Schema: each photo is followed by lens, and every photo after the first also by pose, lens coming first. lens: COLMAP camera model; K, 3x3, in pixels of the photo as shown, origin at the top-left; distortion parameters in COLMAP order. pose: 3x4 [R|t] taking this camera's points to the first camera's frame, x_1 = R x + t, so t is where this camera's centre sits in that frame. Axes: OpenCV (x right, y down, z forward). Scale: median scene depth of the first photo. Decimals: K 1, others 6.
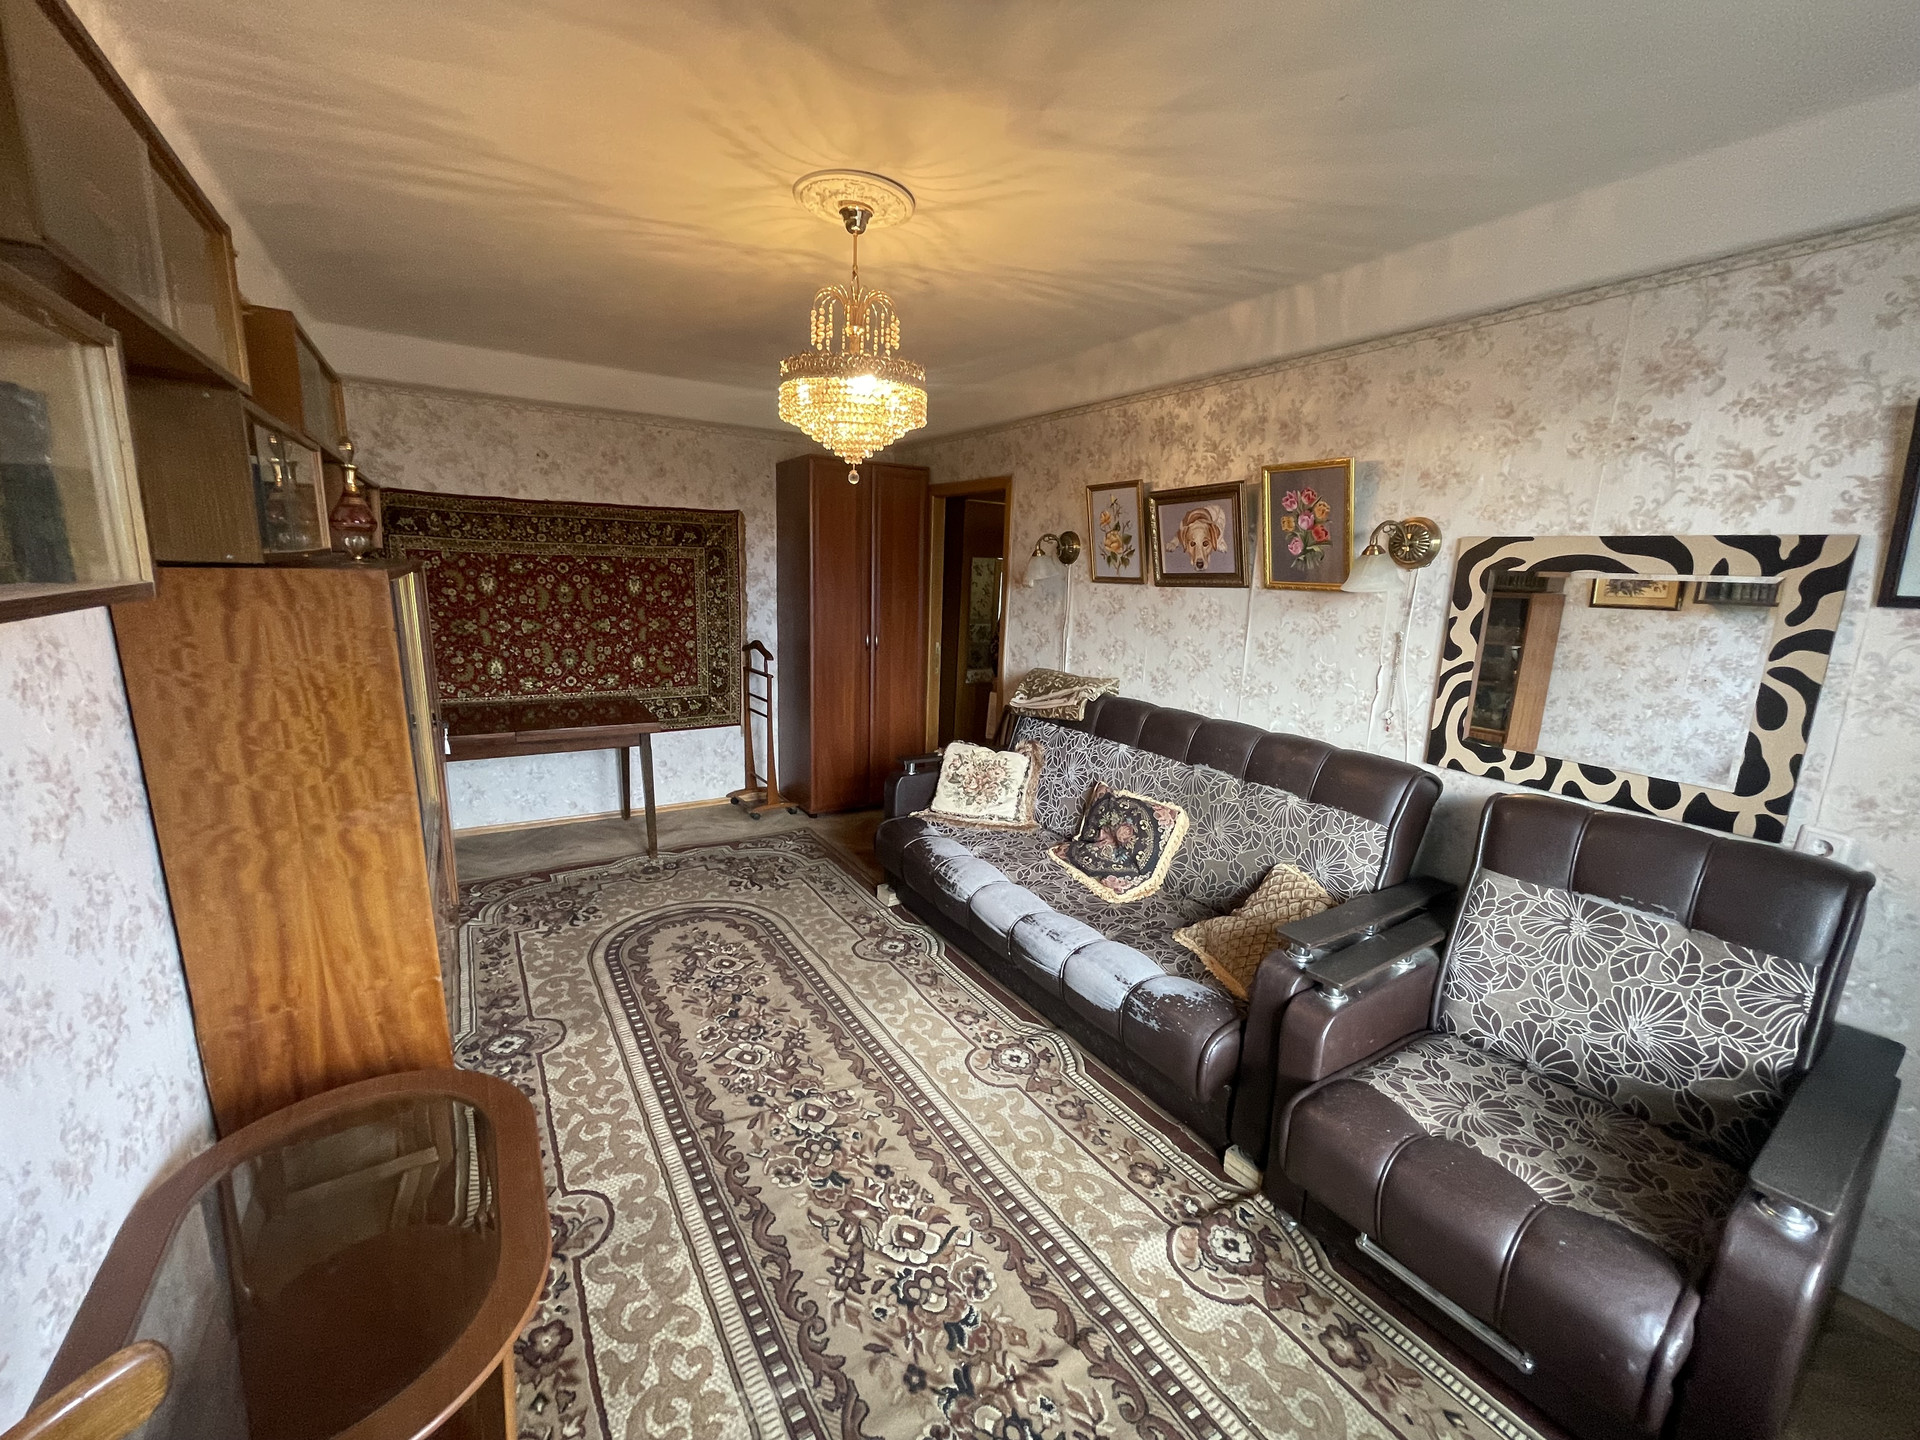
lens RADIAL K [[776.8, 0, 955.9], [0, 776.8, 721.6], [0, 0, 1]] dist [-0.000950, 0.000814]
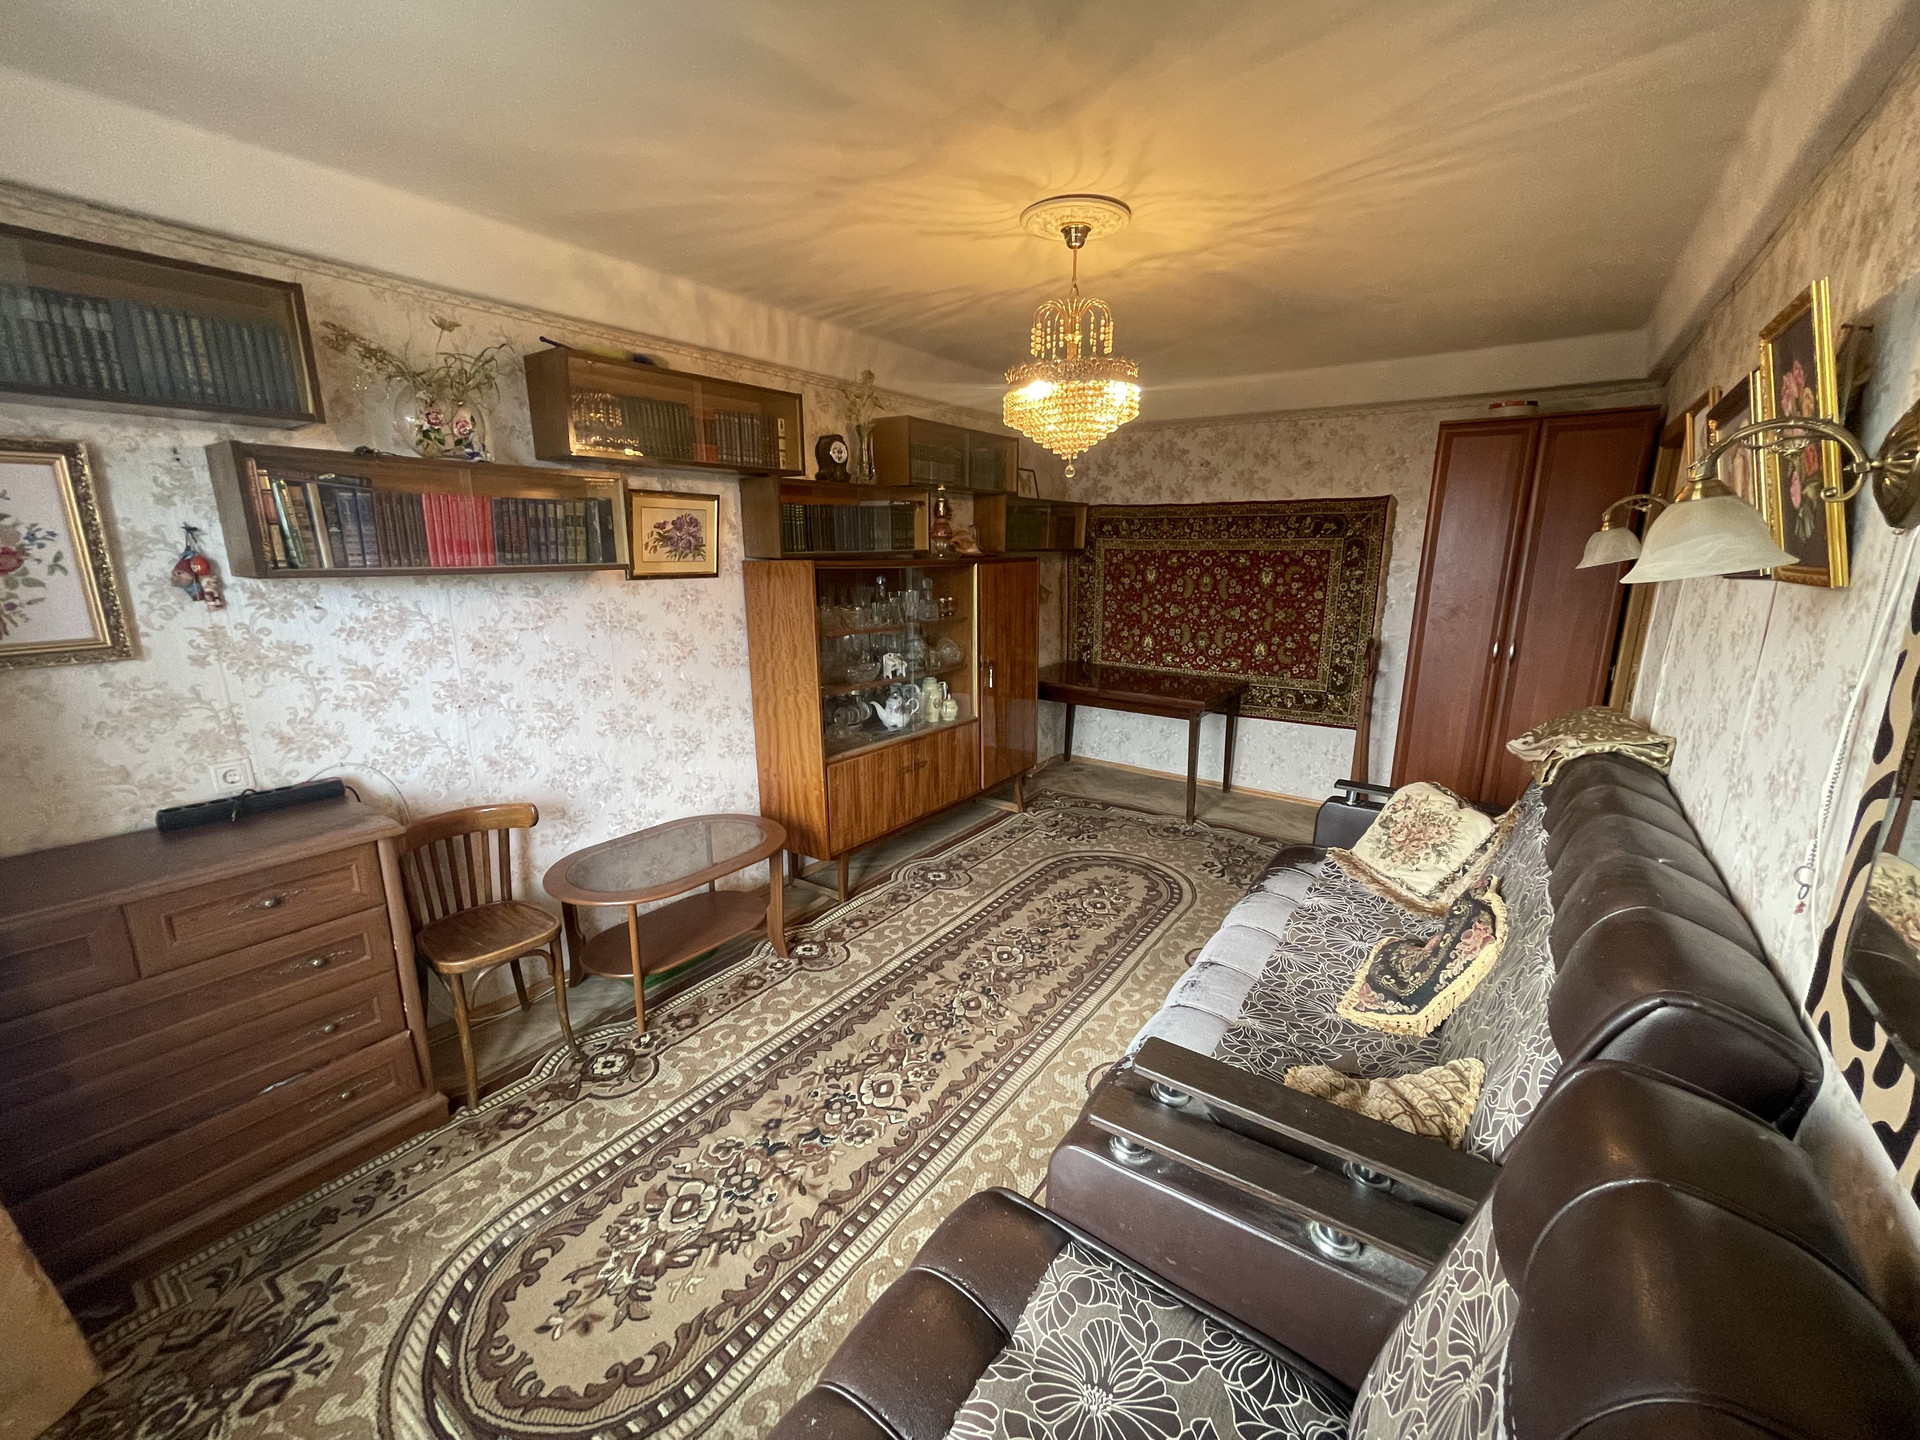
lens RADIAL K [[776.8, 0, 961.2], [0, 776.8, 721.4], [0, 0, 1]] dist [-0.000950, 0.000814]
pose [[0.378414, 0.174611, -0.909018, 0.687784], [-0.172845, 0.978103, 0.115928, -0.056181], [0.909355, 0.113250, 0.400309, 0.365344]]
